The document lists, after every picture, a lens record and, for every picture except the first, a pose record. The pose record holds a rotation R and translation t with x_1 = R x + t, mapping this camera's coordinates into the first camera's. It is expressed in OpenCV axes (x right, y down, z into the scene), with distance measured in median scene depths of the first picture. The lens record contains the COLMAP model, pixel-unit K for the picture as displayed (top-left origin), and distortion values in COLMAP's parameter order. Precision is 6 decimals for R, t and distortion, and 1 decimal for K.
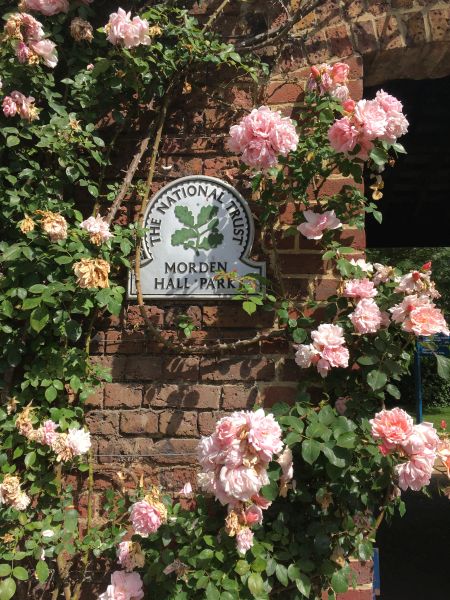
lens RADIAL K [[505.4, 0, 224.0], [0, 505.4, 300.7], [0, 0, 1]] dist [0.007488, 0.000329]
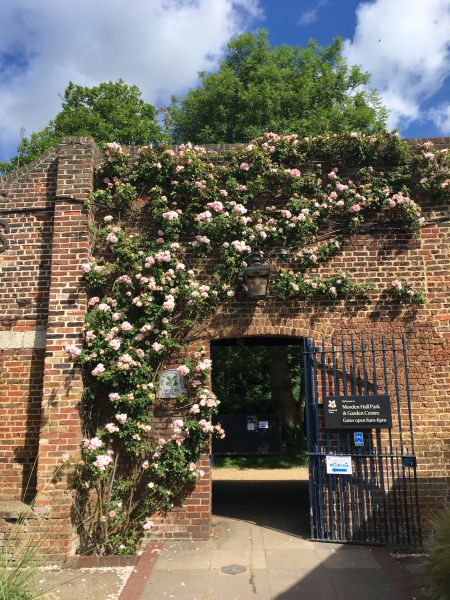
lens RADIAL K [[505.4, 0, 226.5], [0, 505.4, 299.2], [0, 0, 1]] dist [0.007488, 0.000329]
pose [[0.999676, -0.015195, 0.020399, 0.415771], [0.017110, 0.995114, -0.097243, -0.504989], [-0.018822, 0.097561, 0.995052, -4.177482]]
